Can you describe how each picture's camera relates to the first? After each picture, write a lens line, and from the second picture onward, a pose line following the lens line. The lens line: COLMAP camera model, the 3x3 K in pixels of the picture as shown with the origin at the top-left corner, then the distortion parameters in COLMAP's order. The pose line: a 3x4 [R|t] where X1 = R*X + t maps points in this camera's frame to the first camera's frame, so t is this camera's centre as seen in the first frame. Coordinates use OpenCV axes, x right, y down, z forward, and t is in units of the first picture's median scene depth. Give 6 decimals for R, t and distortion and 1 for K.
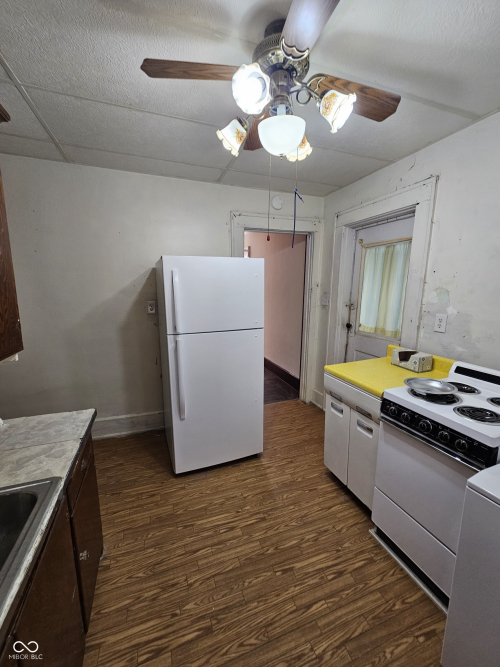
lens RADIAL K [[273.5, 0, 250.7], [0, 273.5, 336.8], [0, 0, 1]] dist [-0.003613, 0.000560]
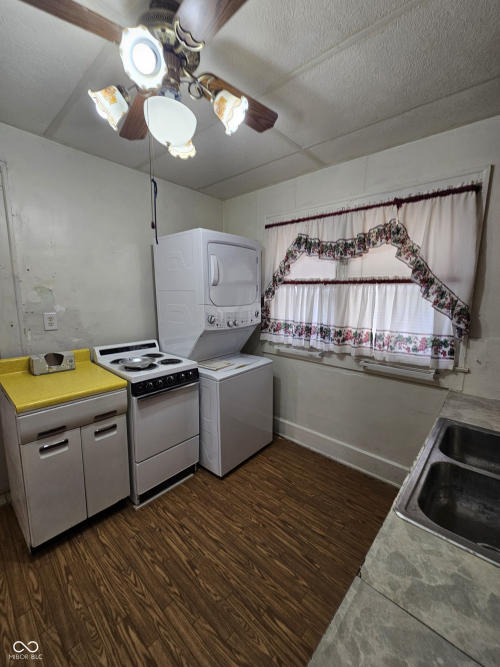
lens RADIAL K [[273.5, 0, 251.8], [0, 273.5, 335.4], [0, 0, 1]] dist [-0.003613, 0.000560]
pose [[-0.464849, -0.150375, 0.872527, -0.590774], [0.148113, 0.958377, 0.244080, -0.145760], [-0.872914, 0.242693, -0.423228, 0.834242]]
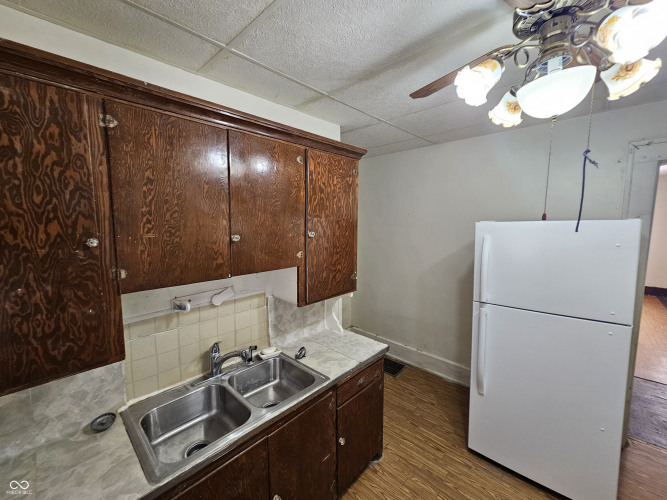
lens RADIAL K [[273.5, 0, 338.6], [0, 273.5, 250.9], [0, 0, 1]] dist [-0.003613, 0.000560]
pose [[0.452813, 0.092701, -0.886773, 0.352337], [-0.154562, 0.987684, 0.024326, -0.142756], [0.878106, 0.126046, 0.461564, 0.108068]]
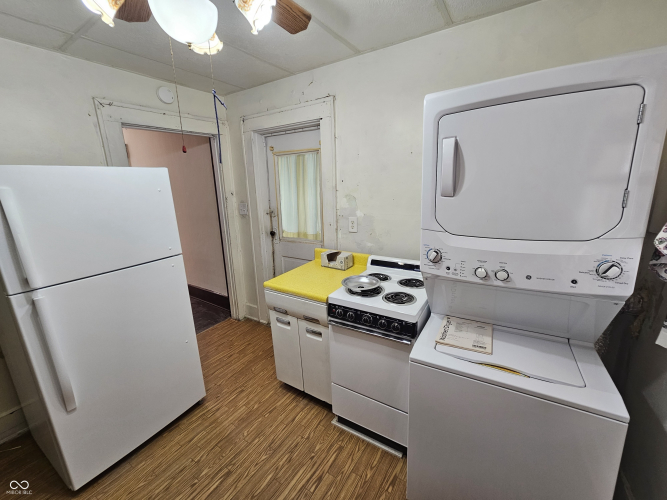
lens RADIAL K [[273.5, 0, 340.8], [0, 273.5, 248.4], [0, 0, 1]] dist [-0.003613, 0.000560]
pose [[0.796405, -0.164527, 0.581954, -0.055397], [0.142392, 0.986243, 0.083962, -0.058804], [-0.587762, 0.015998, 0.808876, 0.079247]]
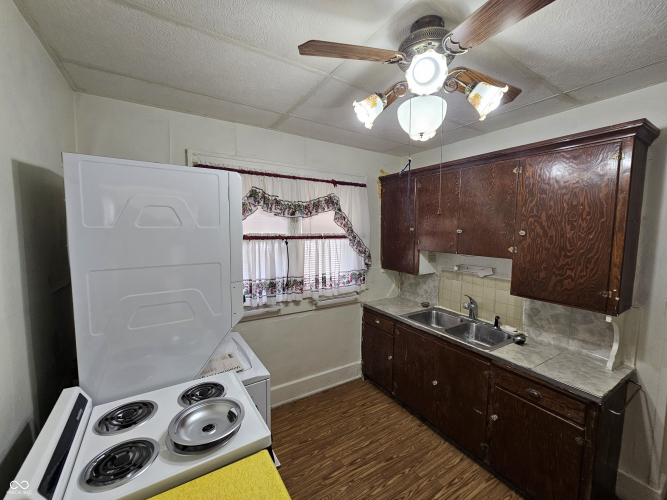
lens RADIAL K [[273.5, 0, 335.1], [0, 273.5, 246.6], [0, 0, 1]] dist [-0.003613, 0.000560]
pose [[-0.979467, -0.003540, -0.201575, 0.392175], [-0.054936, 0.966696, 0.249963, -0.323565], [0.193977, 0.255904, -0.947041, 1.258208]]
